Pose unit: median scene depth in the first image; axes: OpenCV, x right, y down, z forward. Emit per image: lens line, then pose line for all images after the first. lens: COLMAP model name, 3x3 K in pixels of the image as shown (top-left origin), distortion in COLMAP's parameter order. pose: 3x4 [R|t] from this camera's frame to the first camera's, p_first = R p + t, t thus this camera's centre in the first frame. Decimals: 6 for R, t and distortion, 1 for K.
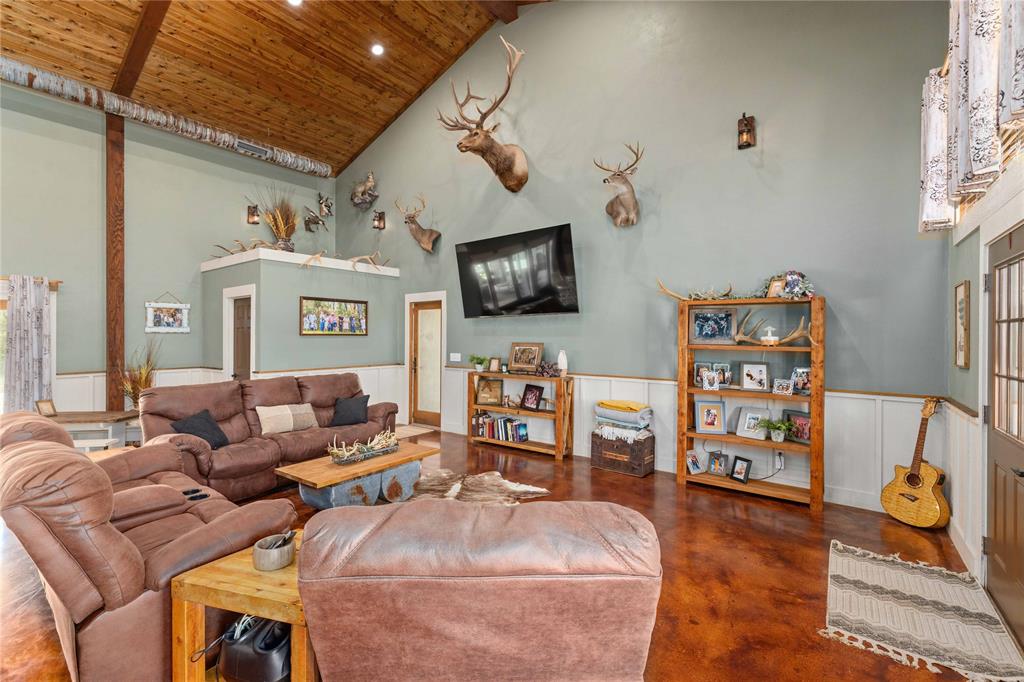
lens RADIAL K [[447.8, 0, 511.9], [0, 447.8, 337.3], [0, 0, 1]] dist [0.003400, 0.000293]
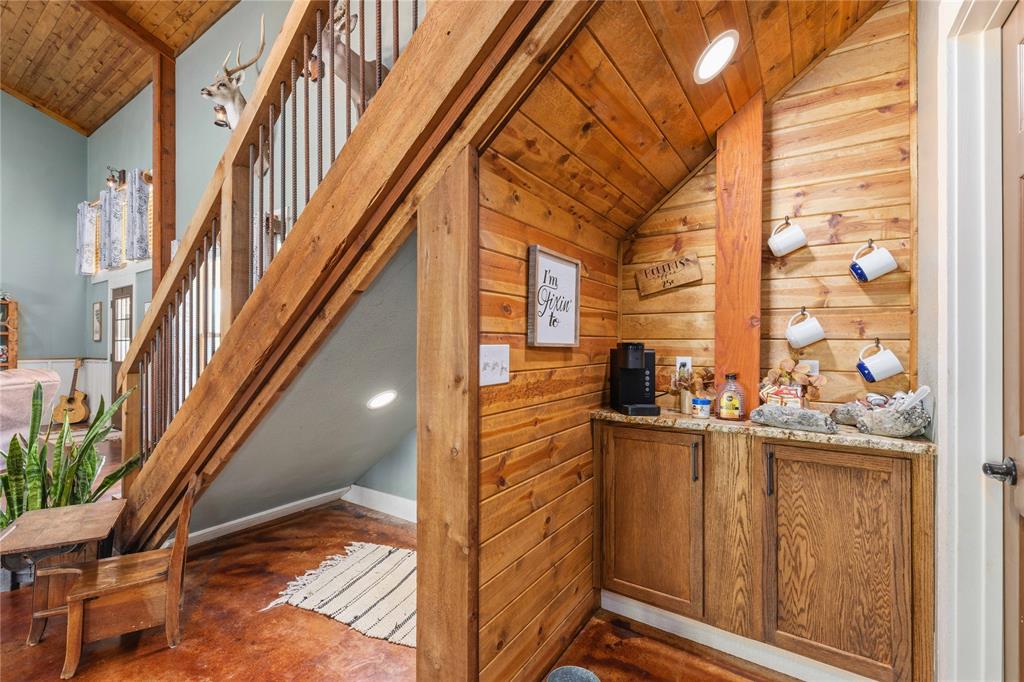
lens RADIAL K [[447.8, 0, 509.7], [0, 447.8, 338.3], [0, 0, 1]] dist [0.003400, 0.000293]
pose [[-0.040740, 0.007406, 0.999142, -1.115793], [0.003357, 0.999968, -0.007275, 0.067391], [-0.999164, 0.003058, -0.040763, -0.807723]]
